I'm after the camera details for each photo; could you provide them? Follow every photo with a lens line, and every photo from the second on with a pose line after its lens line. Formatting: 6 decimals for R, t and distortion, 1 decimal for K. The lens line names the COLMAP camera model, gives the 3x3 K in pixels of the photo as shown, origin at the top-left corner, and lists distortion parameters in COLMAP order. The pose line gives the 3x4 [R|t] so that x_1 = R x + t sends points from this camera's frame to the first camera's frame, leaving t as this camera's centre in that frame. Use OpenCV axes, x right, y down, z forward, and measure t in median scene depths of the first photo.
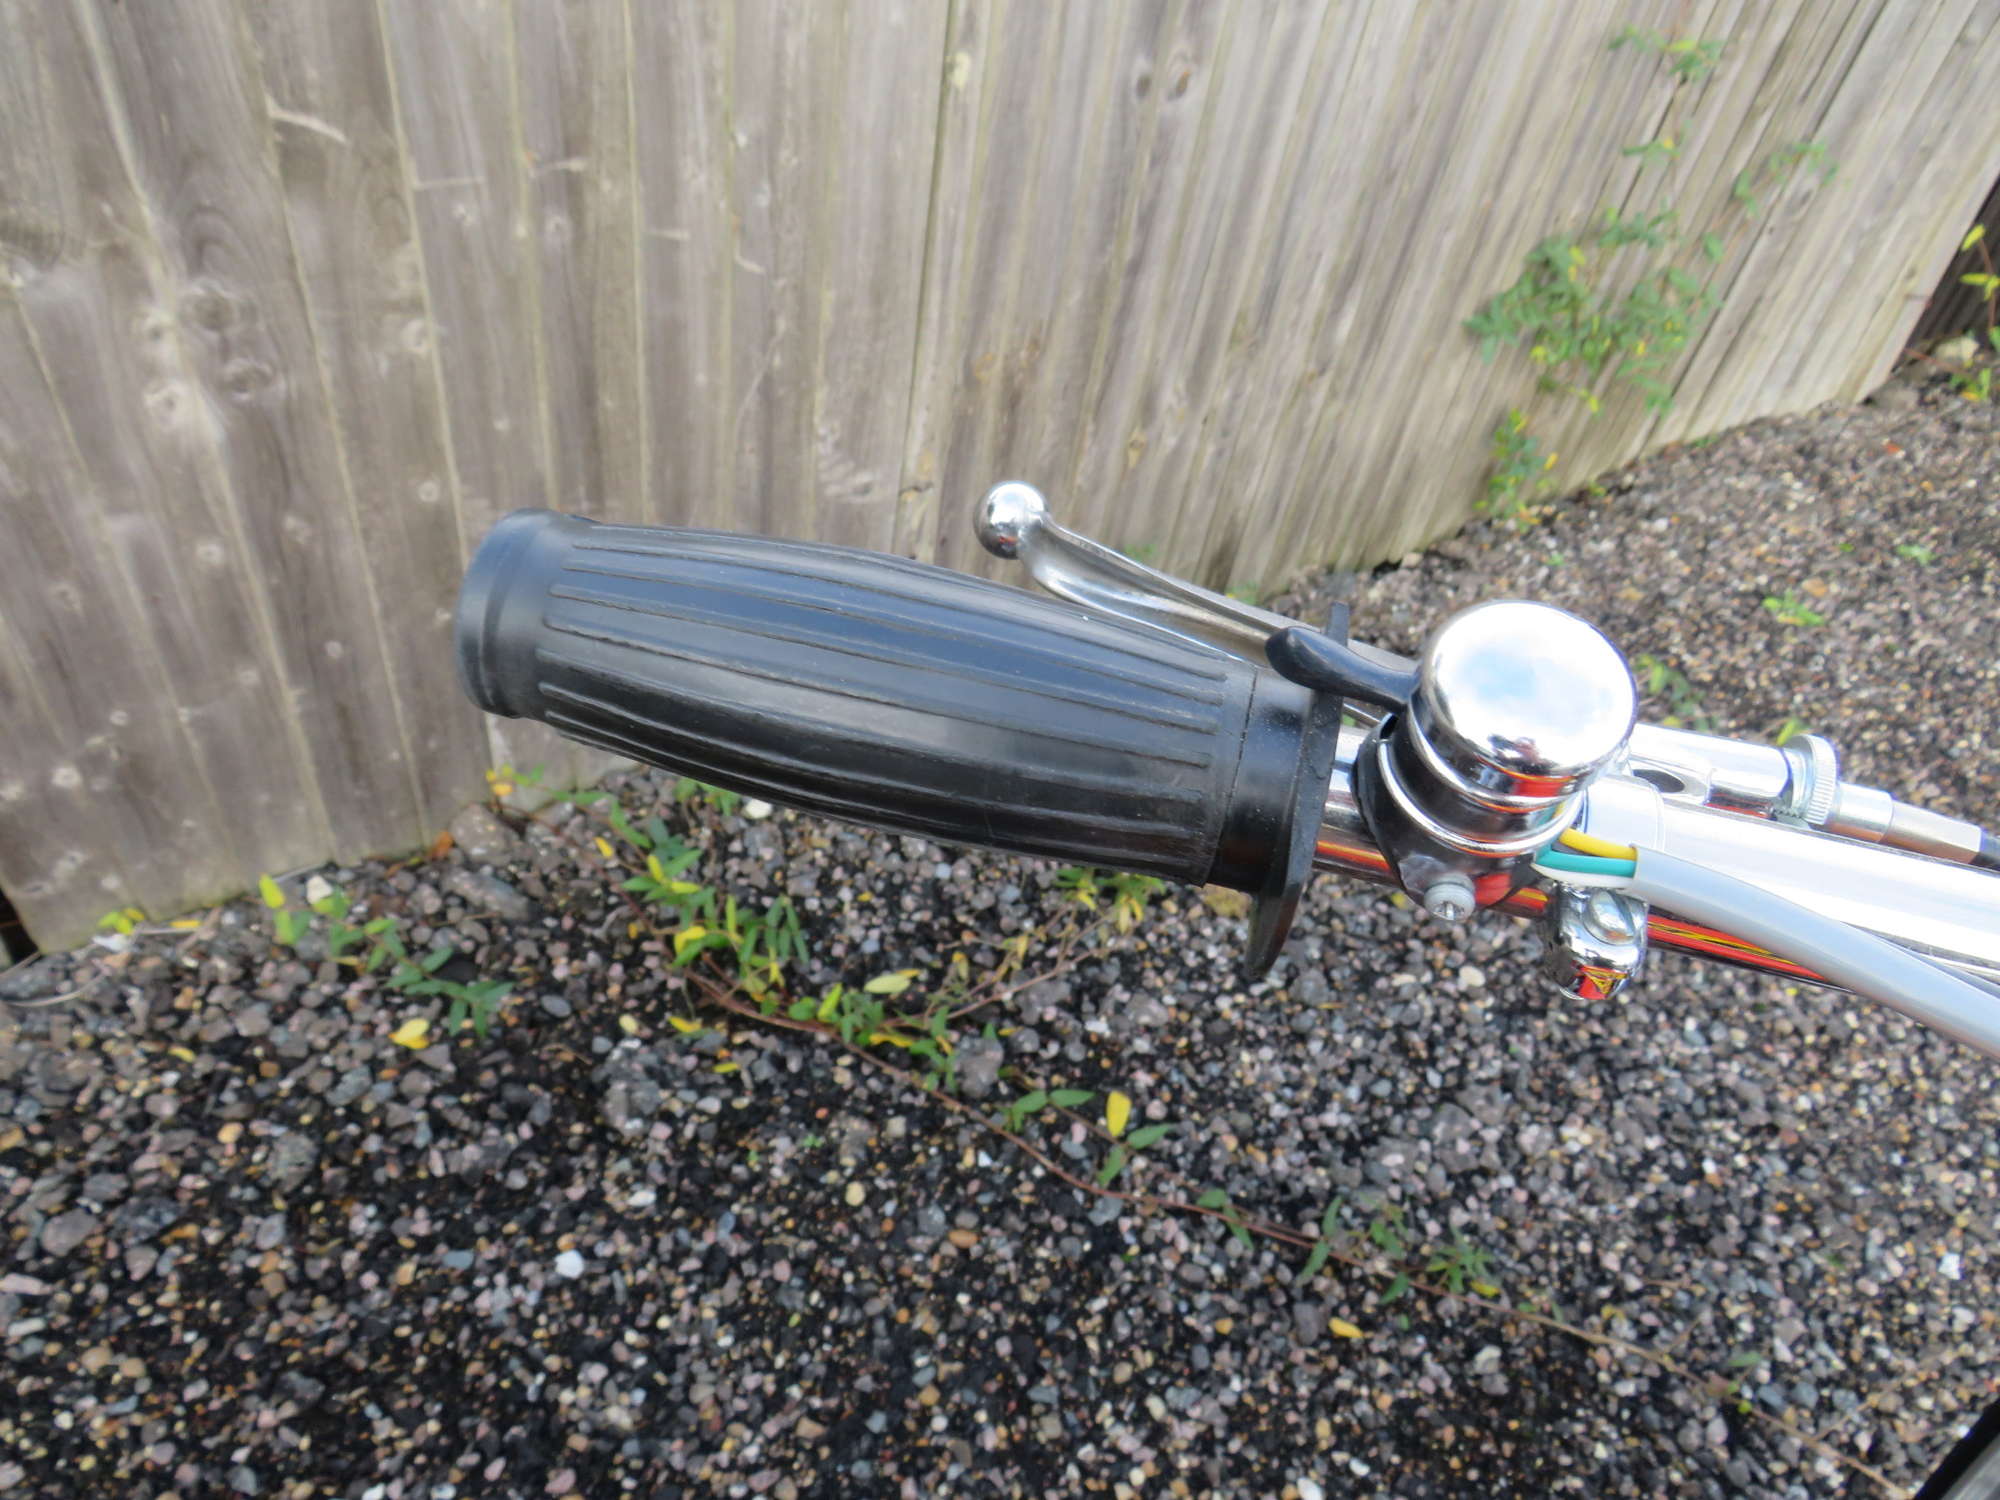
lens RADIAL K [[1408.0, 0, 1010.0], [0, 1408.0, 753.8], [0, 0, 1]] dist [-0.026861, 0.000905]
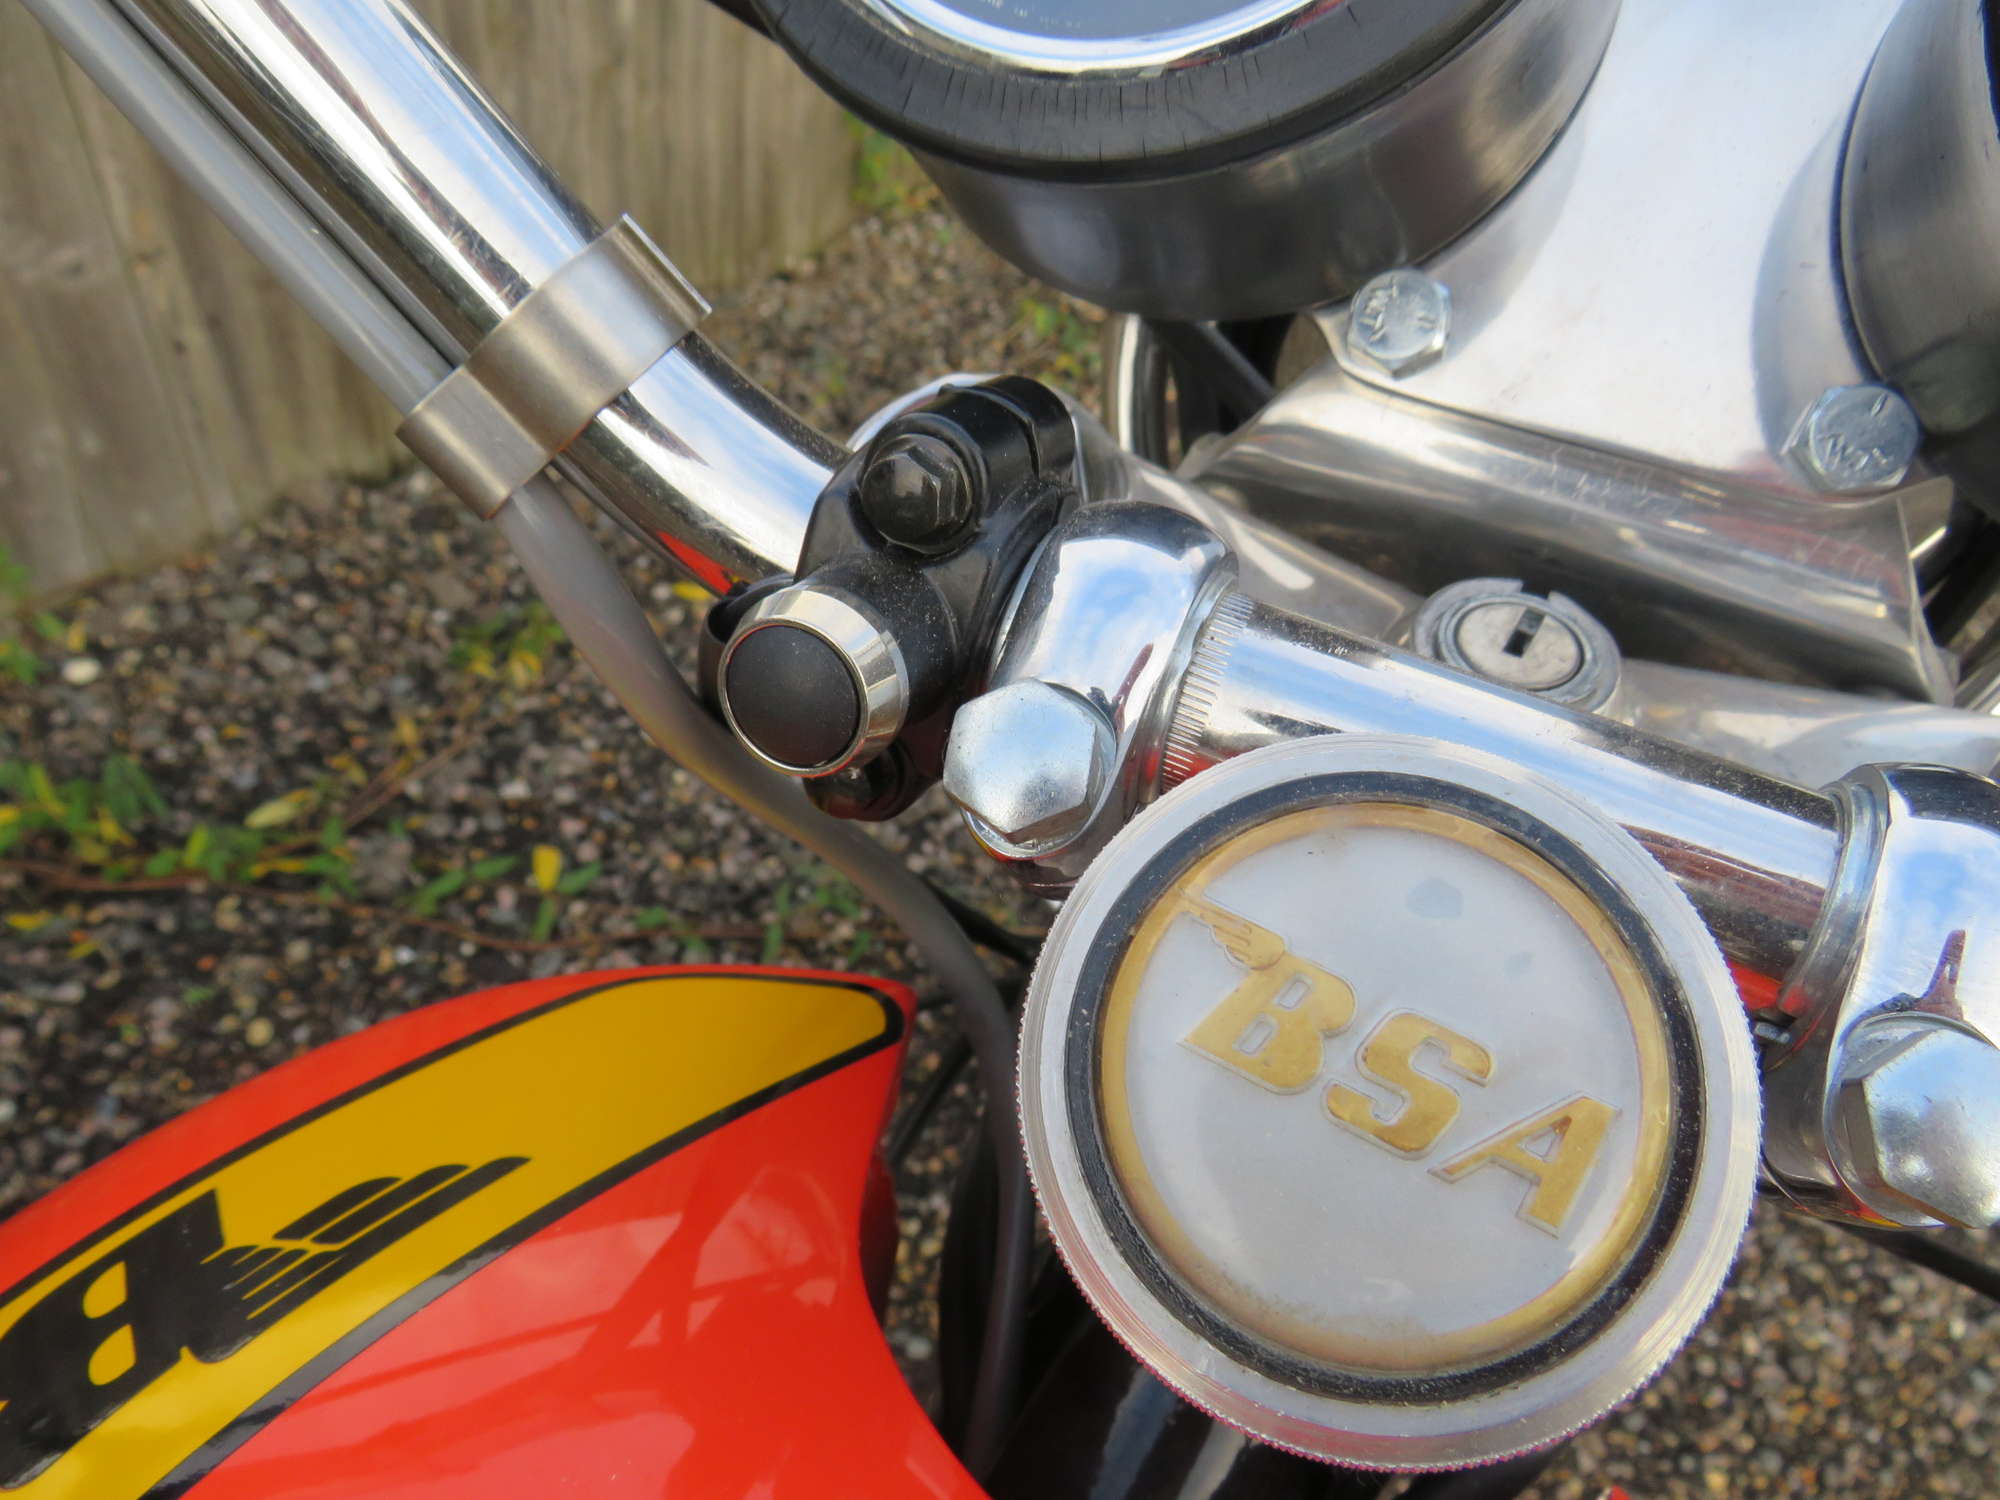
lens RADIAL K [[1408.0, 0, 989.1], [0, 1408.0, 746.6], [0, 0, 1]] dist [-0.026861, 0.000905]
pose [[0.932092, -0.275781, 0.234839, 0.151321], [0.245634, 0.957725, 0.149758, 0.109584], [-0.266211, -0.081904, 0.960429, 0.030897]]
